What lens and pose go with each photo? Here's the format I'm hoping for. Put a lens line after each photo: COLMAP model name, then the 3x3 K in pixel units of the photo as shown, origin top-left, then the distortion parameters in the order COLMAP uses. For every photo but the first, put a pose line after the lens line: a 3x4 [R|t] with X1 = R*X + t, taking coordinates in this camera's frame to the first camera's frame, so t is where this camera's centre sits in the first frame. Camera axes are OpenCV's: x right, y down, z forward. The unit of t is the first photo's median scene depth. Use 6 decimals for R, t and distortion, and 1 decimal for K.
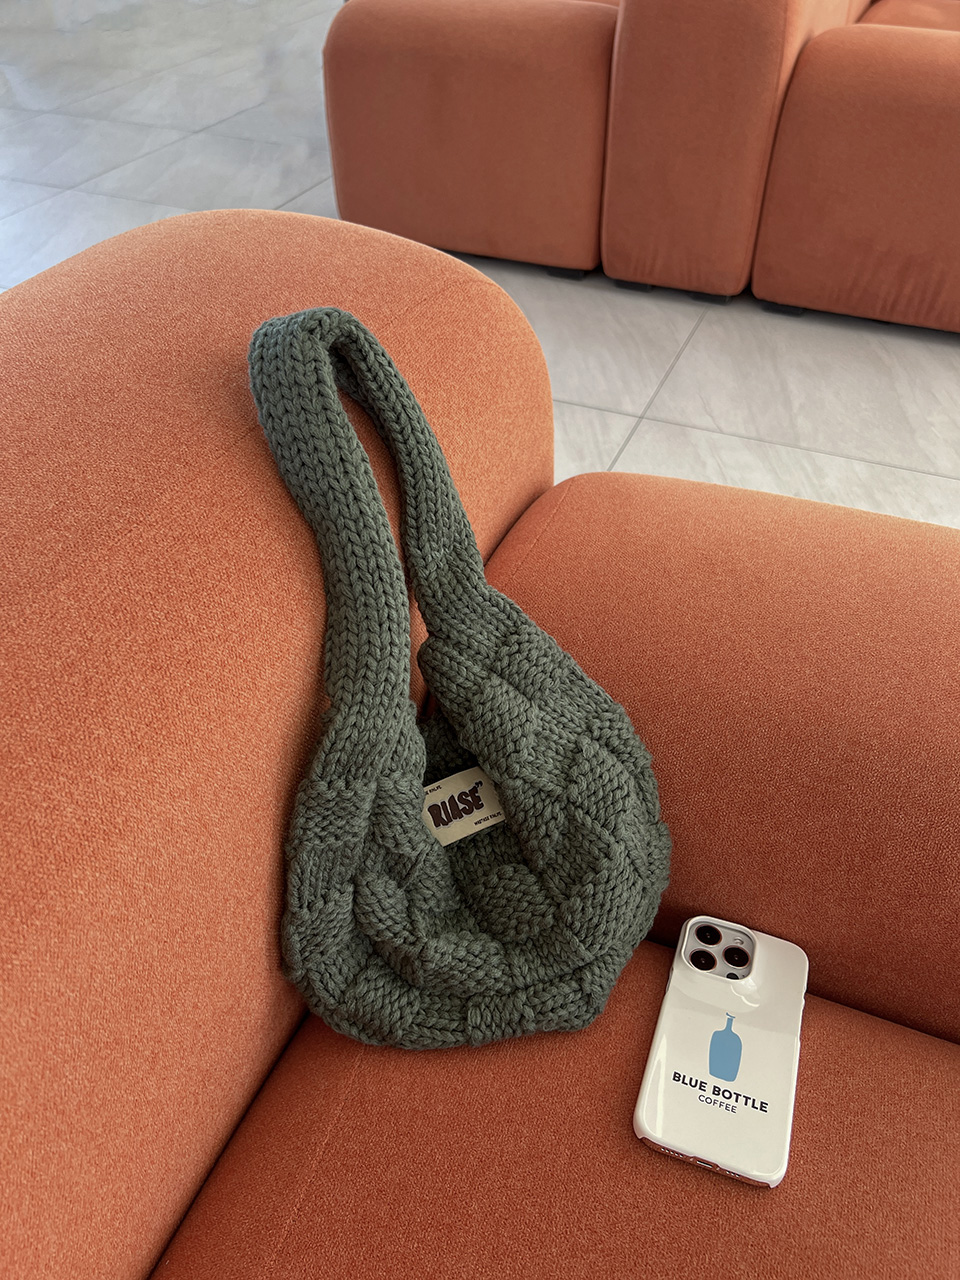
lens RADIAL K [[972.3, 0, 494.4], [0, 972.3, 658.4], [0, 0, 1]] dist [0.039415, -0.058505]
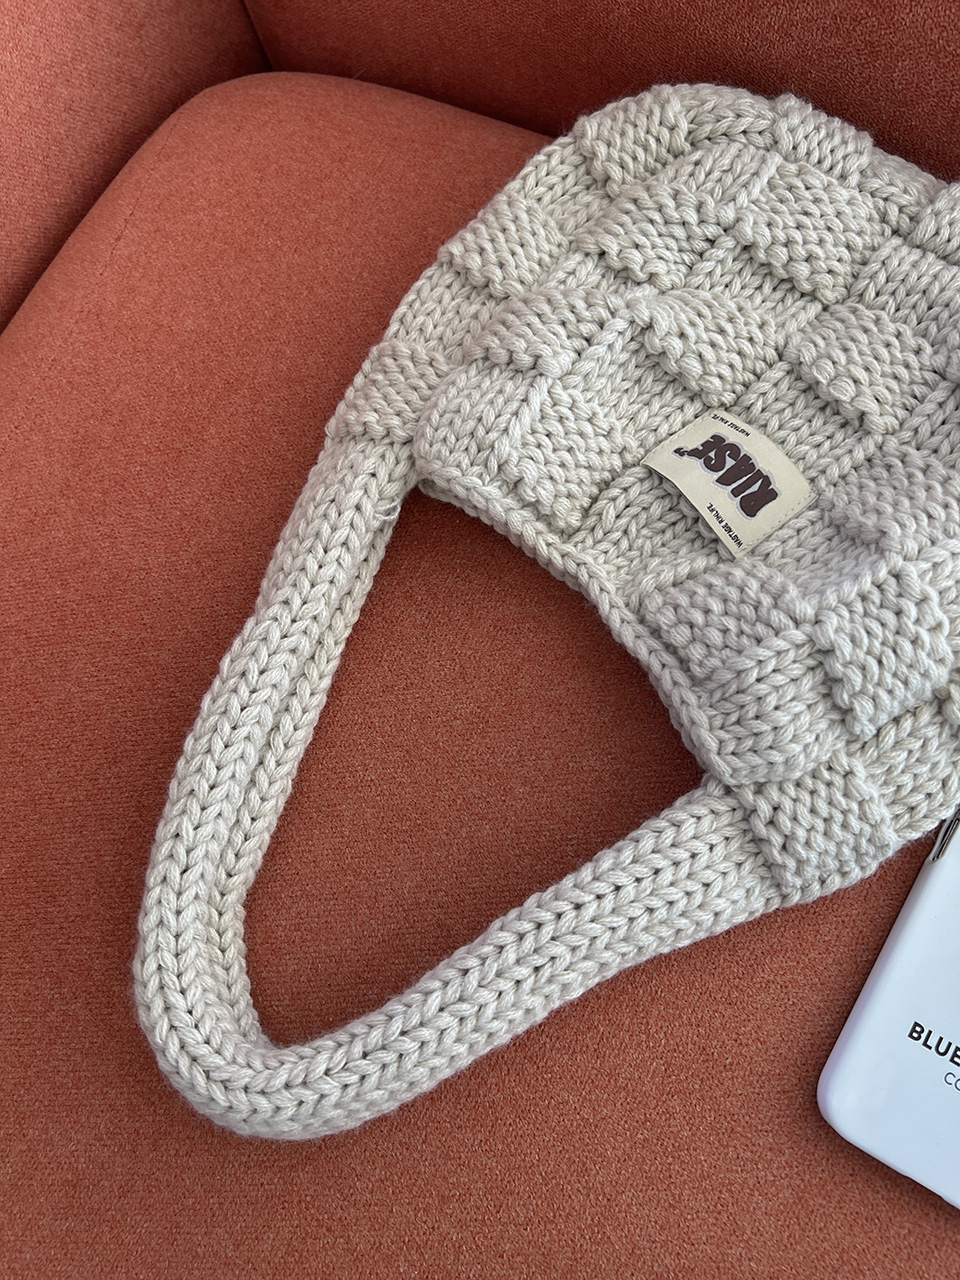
lens RADIAL K [[972.3, 0, 497.0], [0, 972.3, 640.9], [0, 0, 1]] dist [0.039415, -0.058505]
pose [[0.988643, 0.067200, -0.134421, 0.094014], [0.021958, 0.820264, 0.571563, 0.070413], [0.148670, -0.568023, 0.809473, 0.081832]]
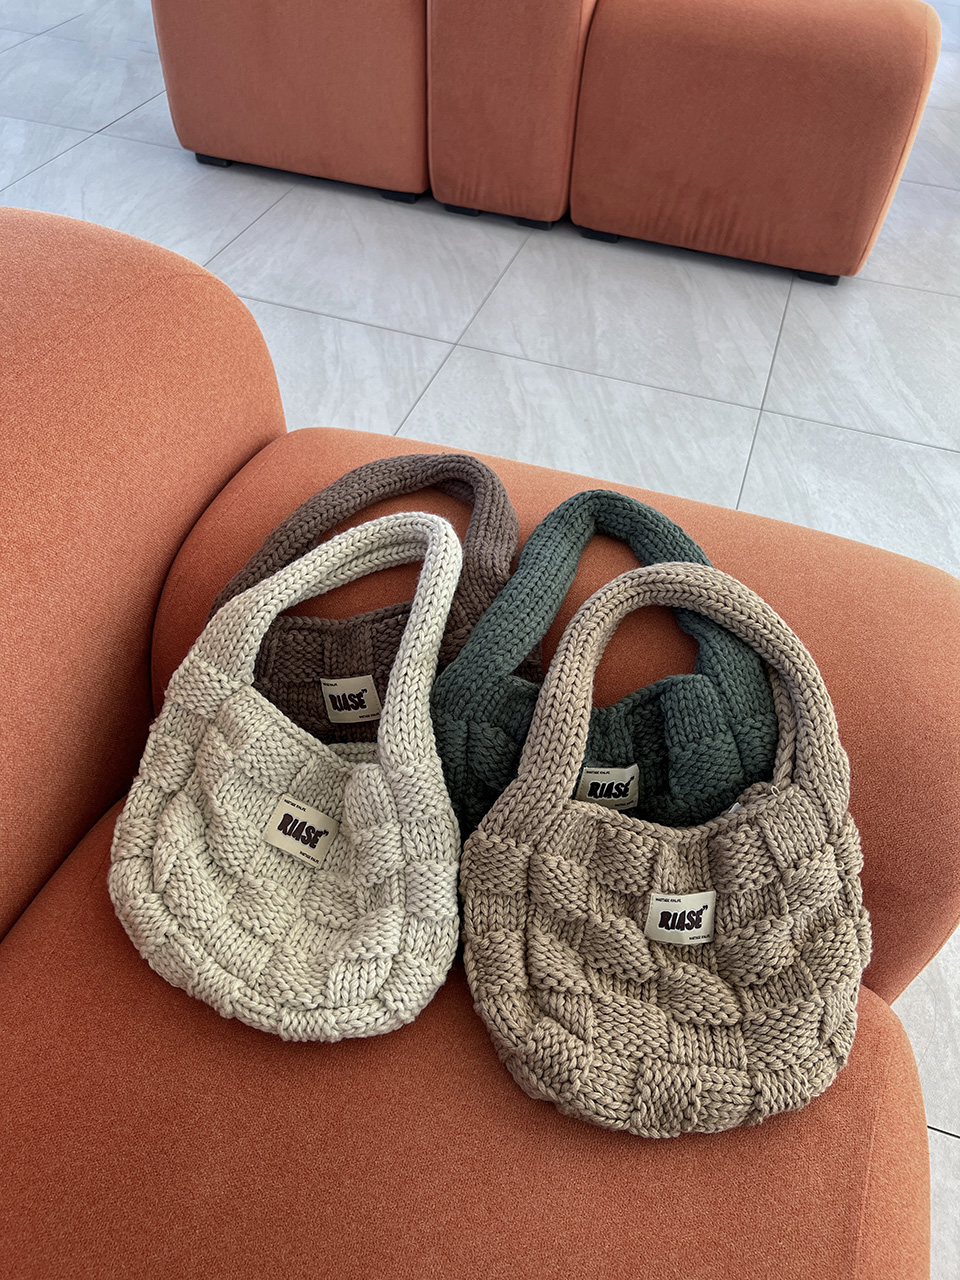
lens RADIAL K [[972.3, 0, 480.3], [0, 972.3, 645.7], [0, 0, 1]] dist [0.039415, -0.058505]
pose [[0.997282, -0.021741, 0.070395, 0.100681], [0.015369, 0.995839, 0.089819, -0.012645], [-0.072055, -0.088493, 0.993467, -0.107264]]
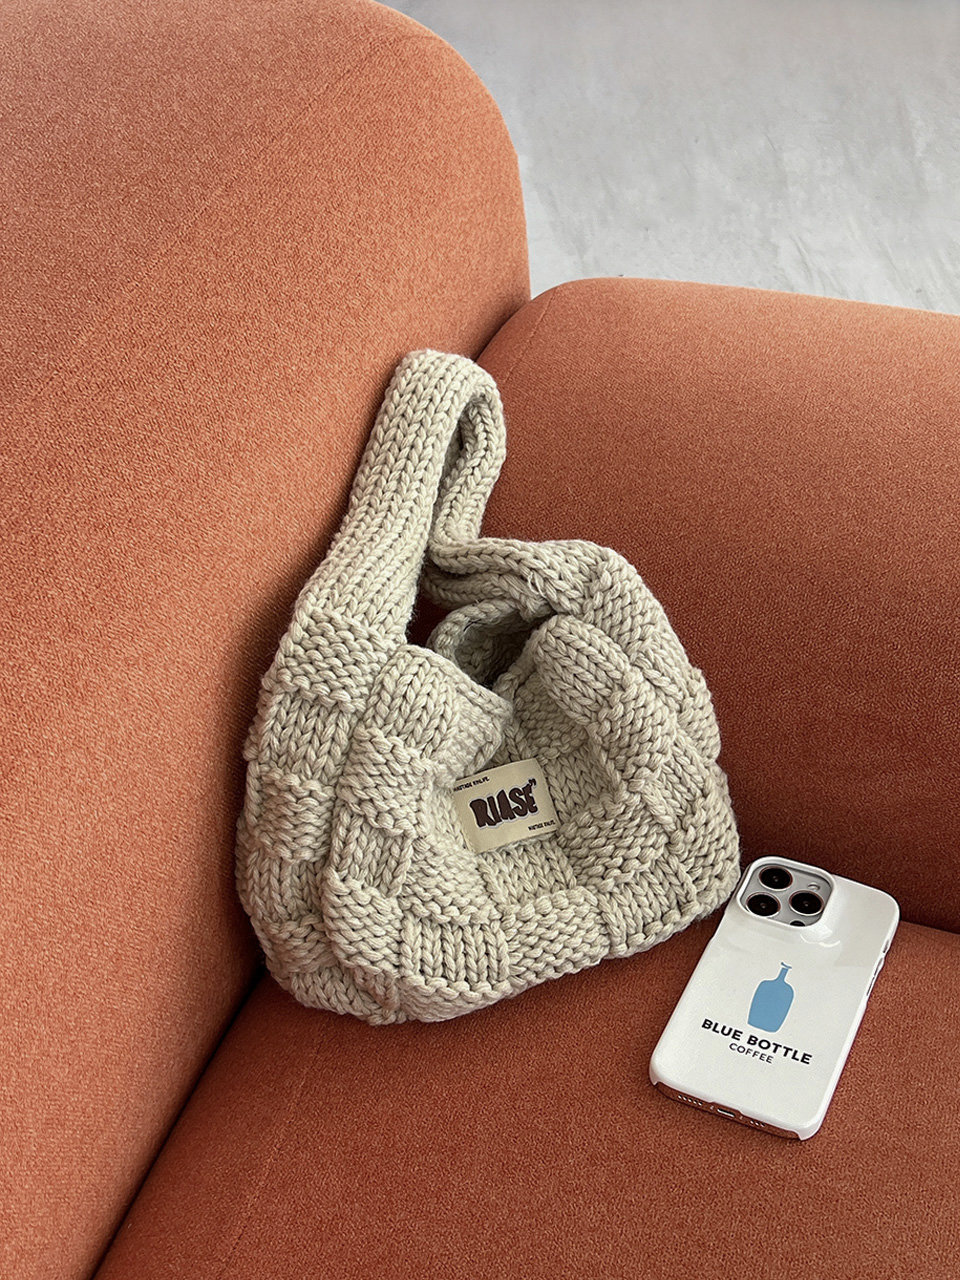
lens RADIAL K [[1810.4, 0, 541.5], [0, 1810.4, 681.0], [0, 0, 1]] dist [0.070148, 0.000000]
pose [[0.997302, -0.059939, 0.042373, -0.002797], [0.058442, 0.997651, 0.035741, 0.028763], [-0.044416, -0.033168, 0.998462, -0.178663]]
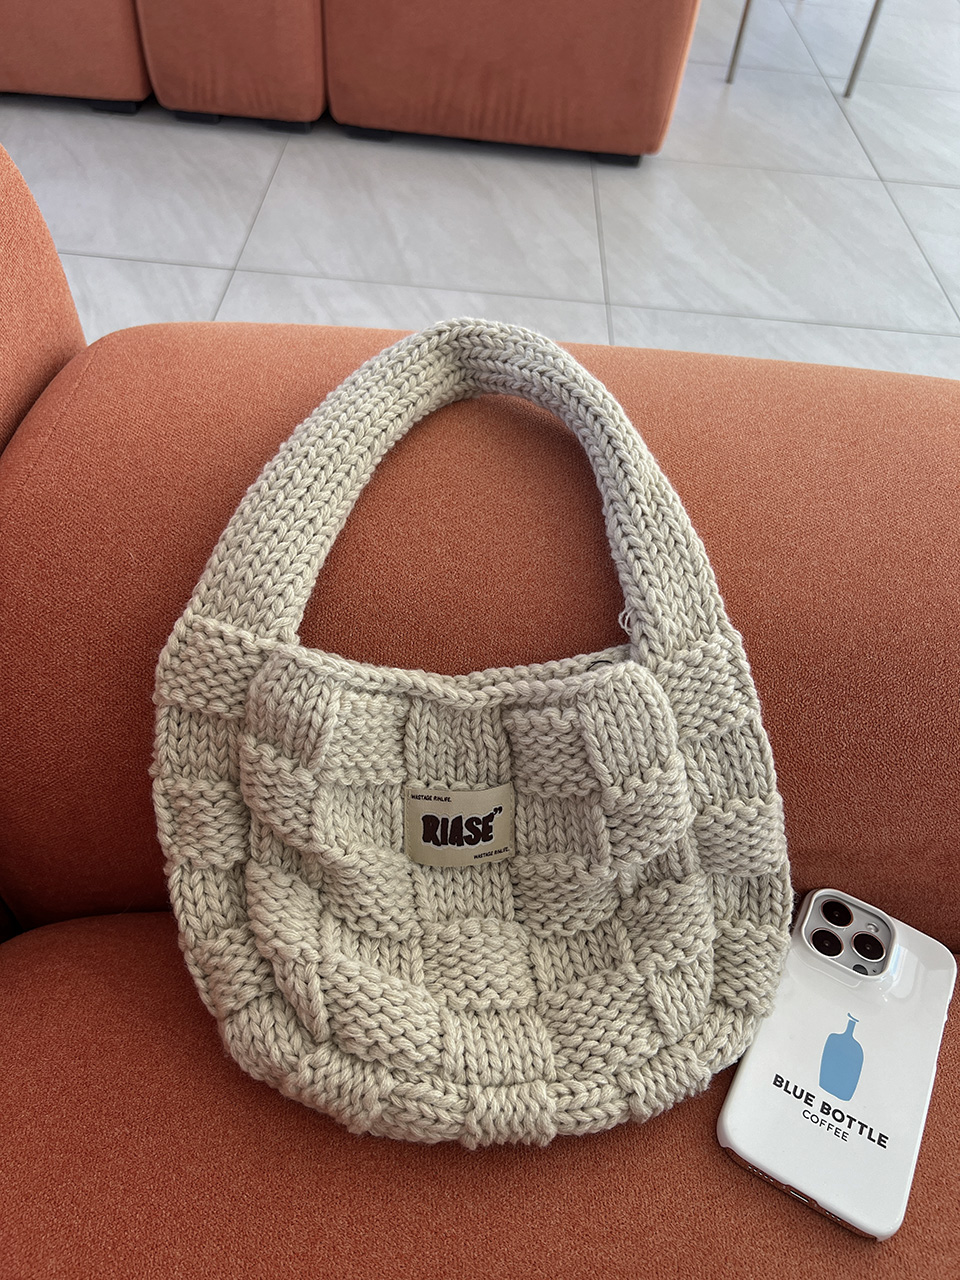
lens RADIAL K [[972.3, 0, 479.5], [0, 972.3, 640.5], [0, 0, 1]] dist [0.039415, -0.058505]
pose [[0.934813, -0.211095, 0.285592, 0.039181], [0.177961, 0.974357, 0.137687, -0.005587], [-0.307334, -0.077887, 0.948409, 0.084117]]
